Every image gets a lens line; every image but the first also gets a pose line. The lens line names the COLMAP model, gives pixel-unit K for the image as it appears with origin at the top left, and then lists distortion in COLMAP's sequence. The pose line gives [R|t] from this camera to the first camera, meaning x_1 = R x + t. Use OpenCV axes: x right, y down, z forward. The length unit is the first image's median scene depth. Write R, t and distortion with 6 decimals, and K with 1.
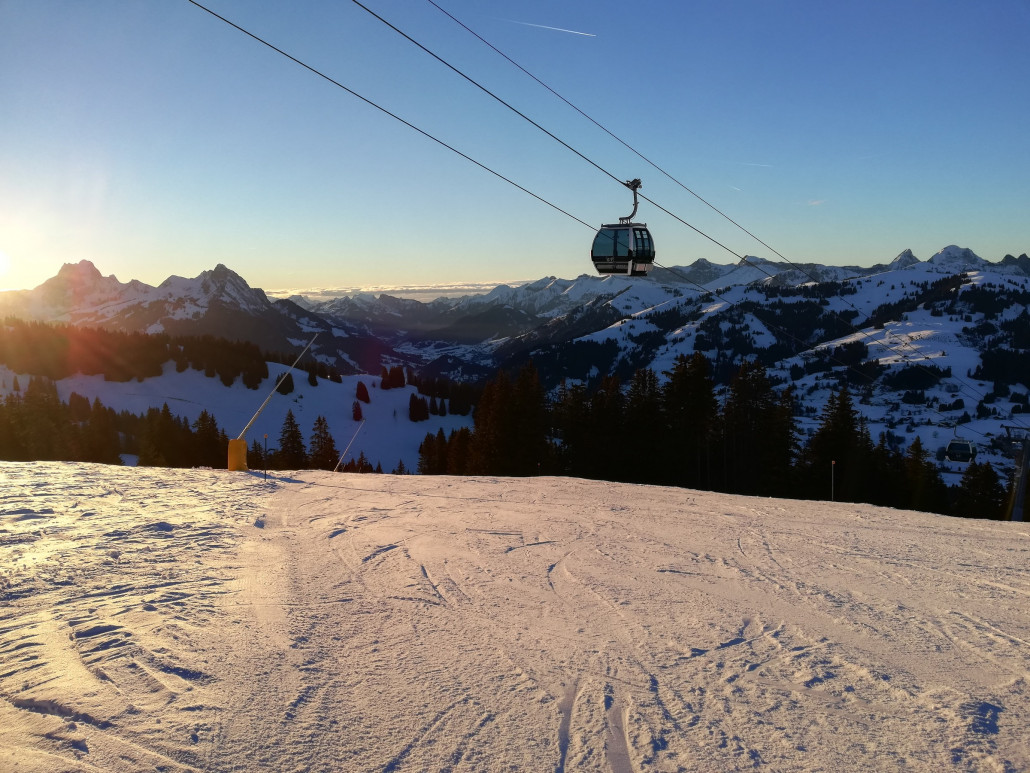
lens RADIAL K [[708.1, 0, 515.0], [0, 708.1, 386.5], [0, 0, 1]] dist [0.003281, -0.051880]
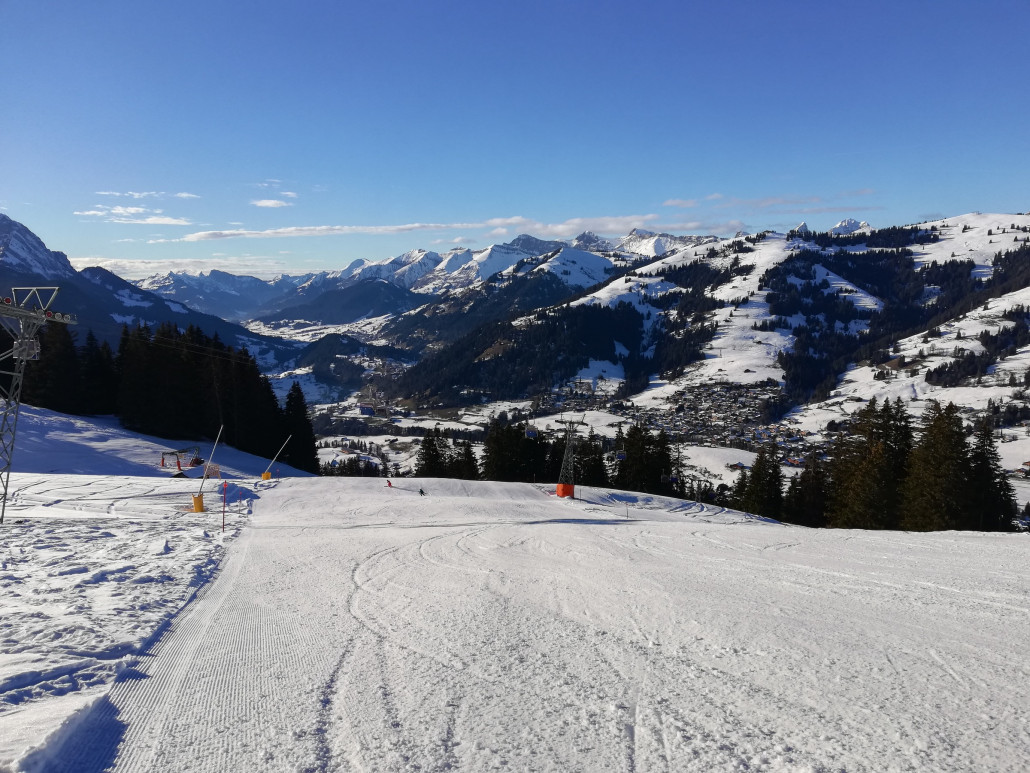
lens RADIAL K [[708.1, 0, 515.0], [0, 708.1, 386.5], [0, 0, 1]] dist [0.003281, -0.051880]
pose [[0.974847, -0.023192, 0.221667, -0.059727], [0.018395, 0.999550, 0.023682, -0.001480], [-0.222117, -0.019009, 0.974835, 0.165527]]
